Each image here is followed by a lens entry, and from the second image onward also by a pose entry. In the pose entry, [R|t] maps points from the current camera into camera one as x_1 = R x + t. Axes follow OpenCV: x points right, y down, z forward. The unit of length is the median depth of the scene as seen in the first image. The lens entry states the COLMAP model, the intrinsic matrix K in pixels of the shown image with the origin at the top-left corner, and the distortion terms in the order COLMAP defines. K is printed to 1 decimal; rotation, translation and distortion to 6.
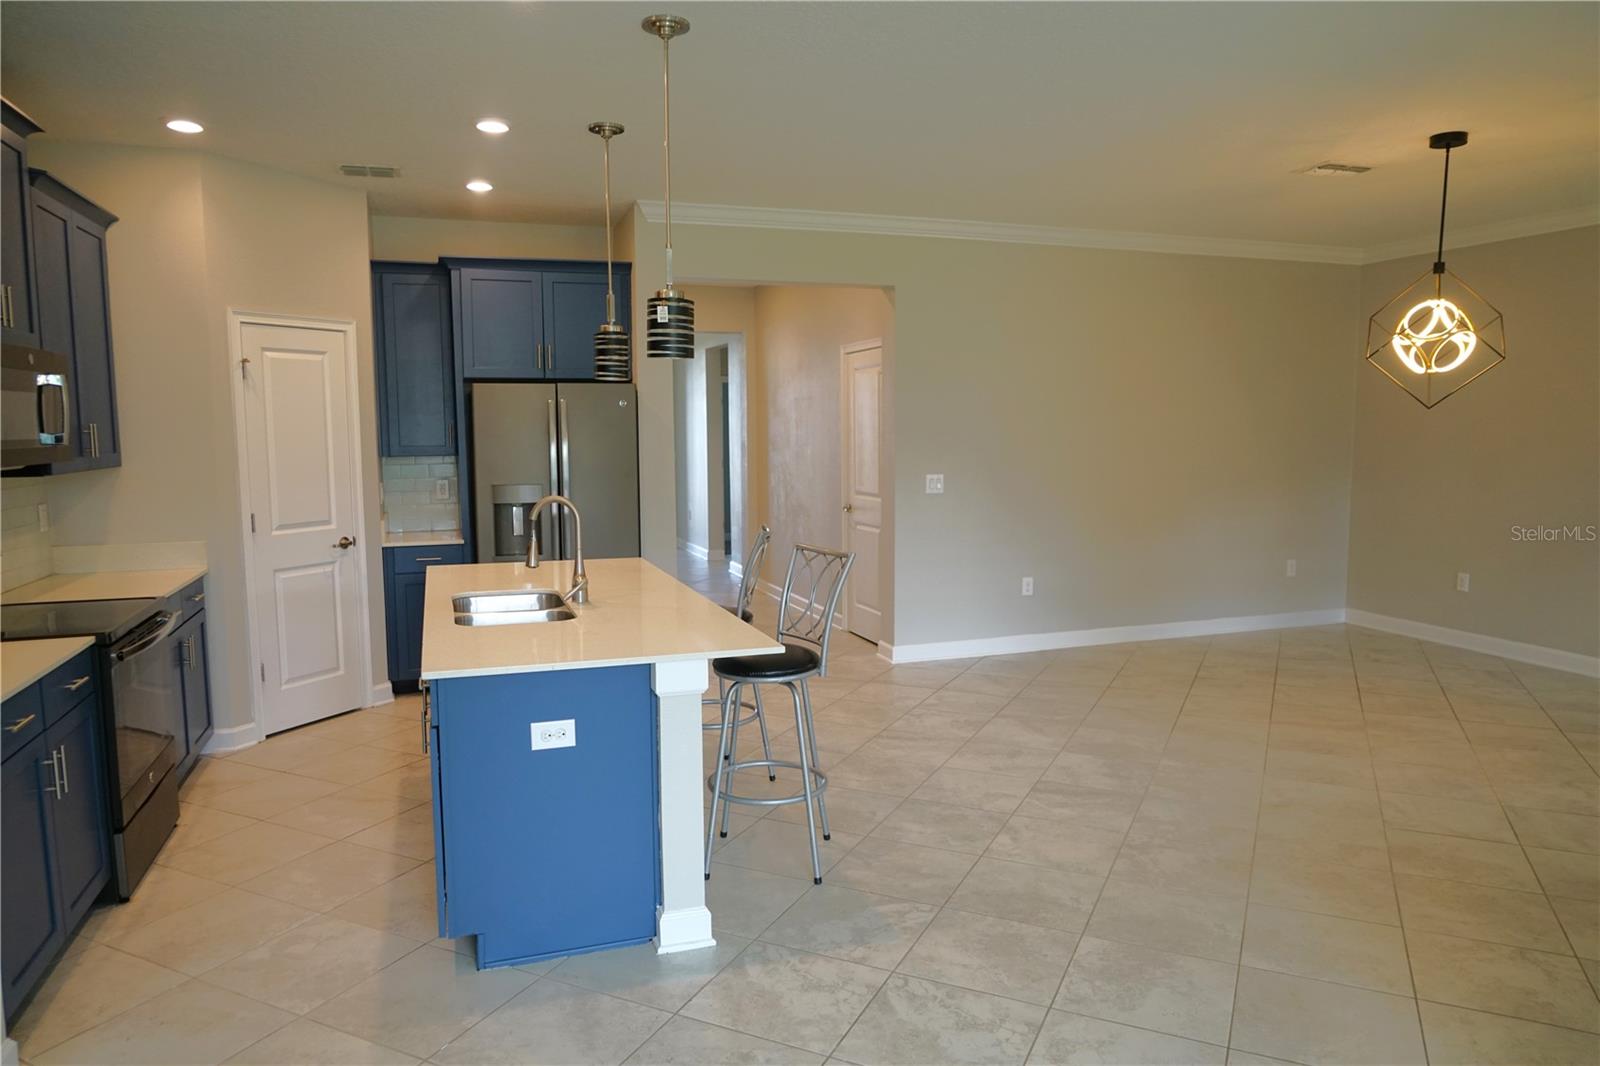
lens RADIAL K [[1057.0, 0, 800.0], [0, 1057.0, 533.0], [0, 0, 1]] dist [-0.042892, 0.022856]
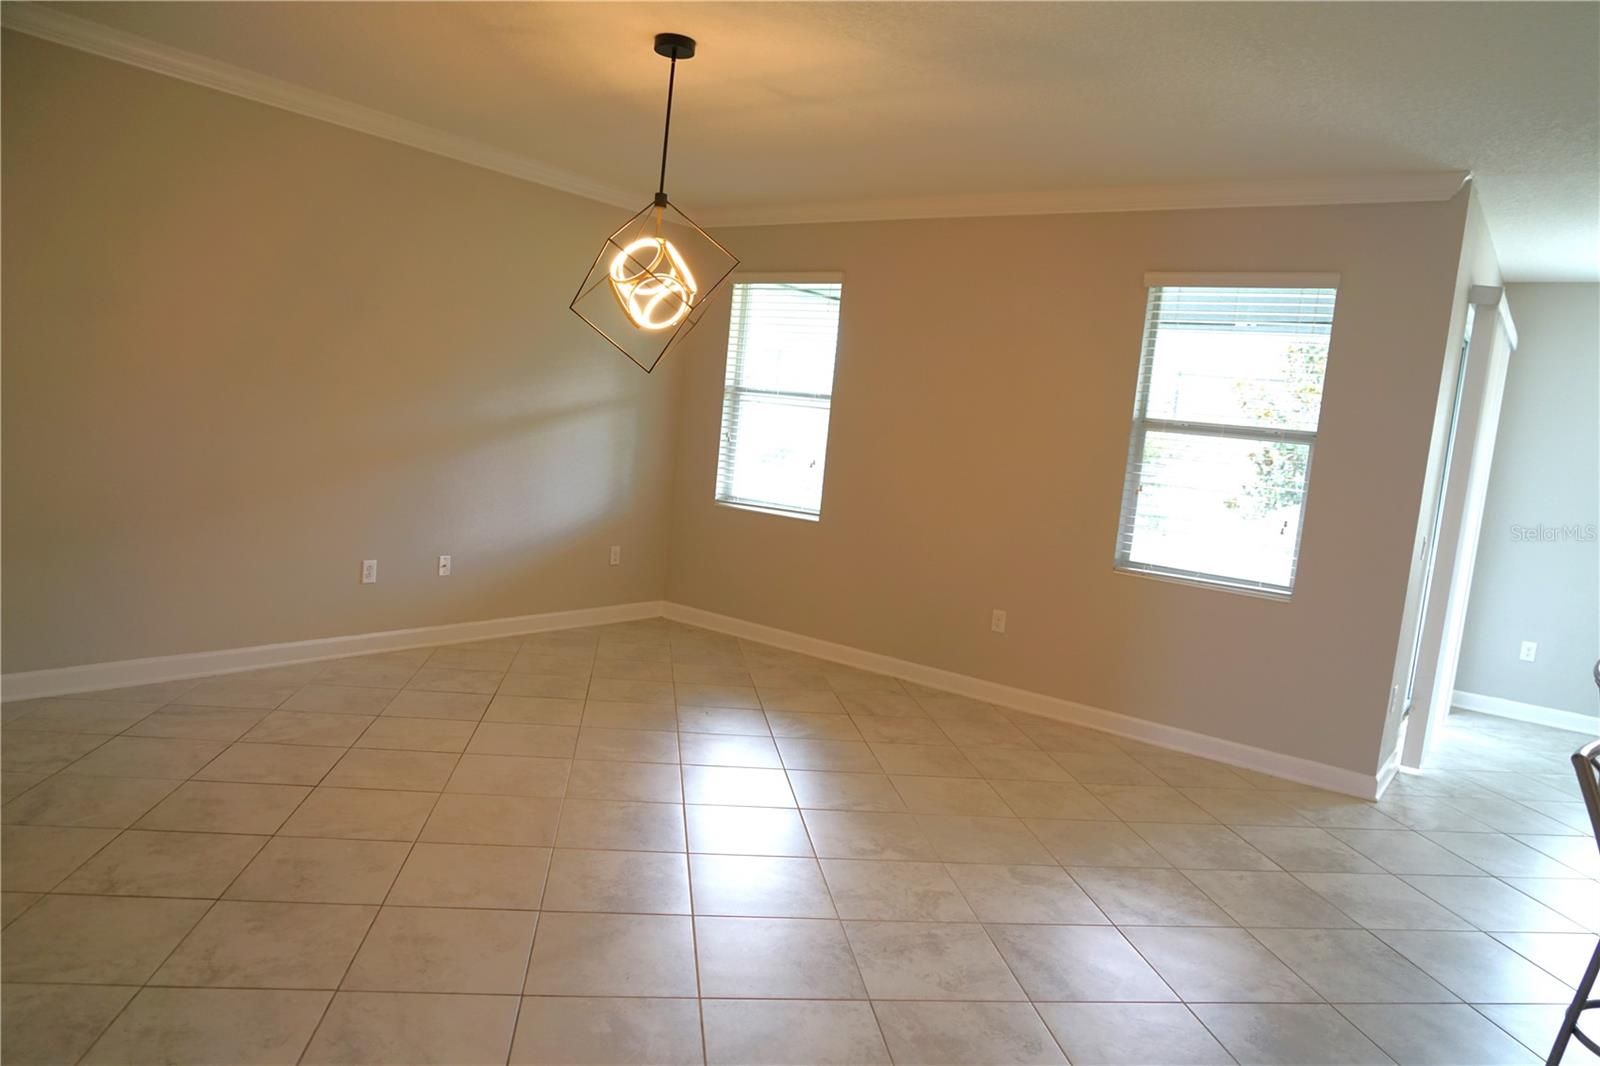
lens RADIAL K [[1044.5, 0, 785.9], [0, 1044.5, 534.2], [0, 0, 1]] dist [-0.050807, 0.024597]
pose [[-0.546962, -0.136920, 0.825885, -0.145663], [-0.000359, 0.986573, 0.163322, -0.125786], [-0.837157, 0.089034, -0.539667, 1.341988]]
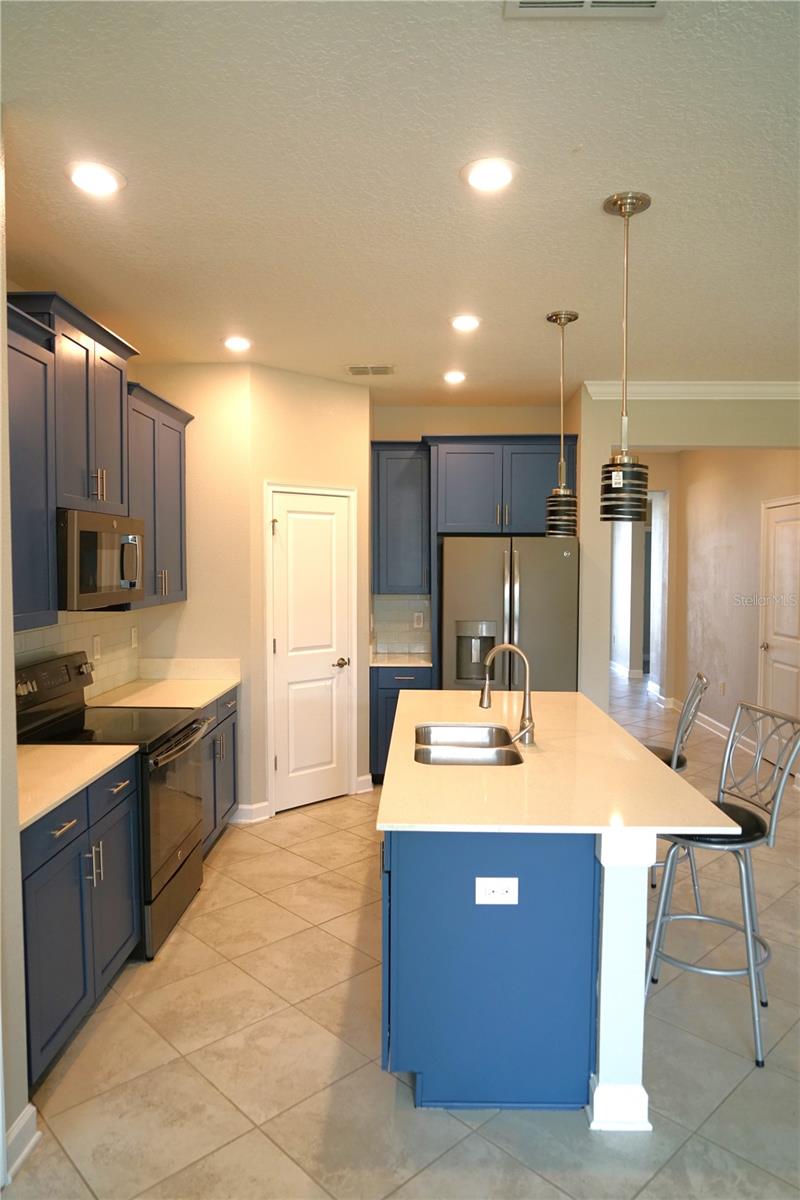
lens RADIAL K [[792.2, 0, 402.9], [0, 792.2, 598.8], [0, 0, 1]] dist [-0.054224, 0.031442]
pose [[0.936235, 0.025941, -0.350415, -0.041233], [-0.043942, 0.998086, -0.043517, -0.037570], [0.348615, 0.056140, 0.935583, 0.165342]]
